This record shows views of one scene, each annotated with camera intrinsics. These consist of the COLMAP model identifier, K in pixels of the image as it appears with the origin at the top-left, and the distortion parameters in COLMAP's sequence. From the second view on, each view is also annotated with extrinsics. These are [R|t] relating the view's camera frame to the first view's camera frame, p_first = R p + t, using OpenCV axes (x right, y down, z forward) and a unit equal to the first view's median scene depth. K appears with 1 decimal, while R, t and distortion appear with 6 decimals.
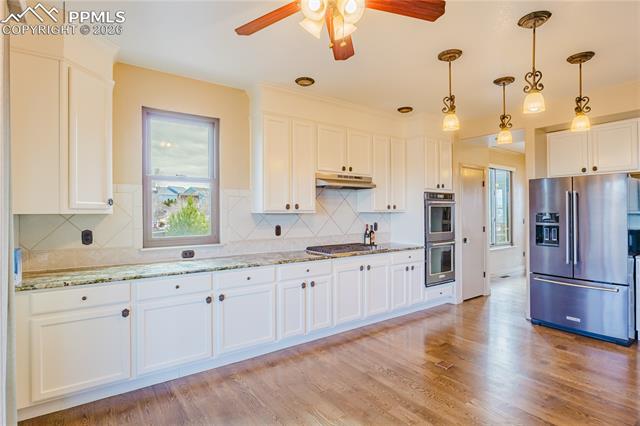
lens RADIAL K [[333.6, 0, 317.6], [0, 333.6, 214.3], [0, 0, 1]] dist [0.003785, 0.000677]
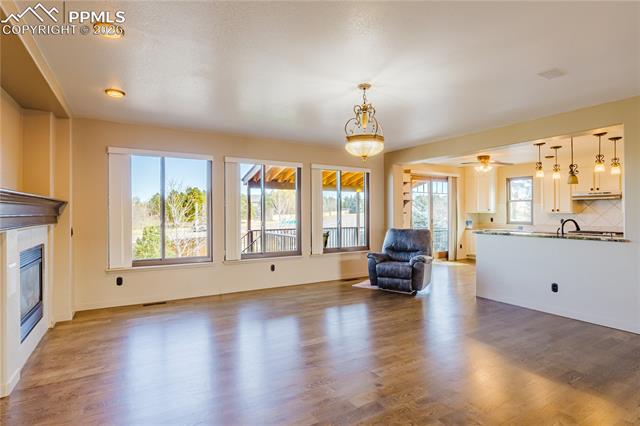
lens RADIAL K [[333.6, 0, 319.1], [0, 333.6, 211.5], [0, 0, 1]] dist [0.003785, 0.000677]
pose [[-0.112915, 0.004155, -0.993596, 2.577023], [0.002563, 0.999989, 0.003891, -0.032384], [0.993601, -0.002107, -0.112924, -0.361251]]
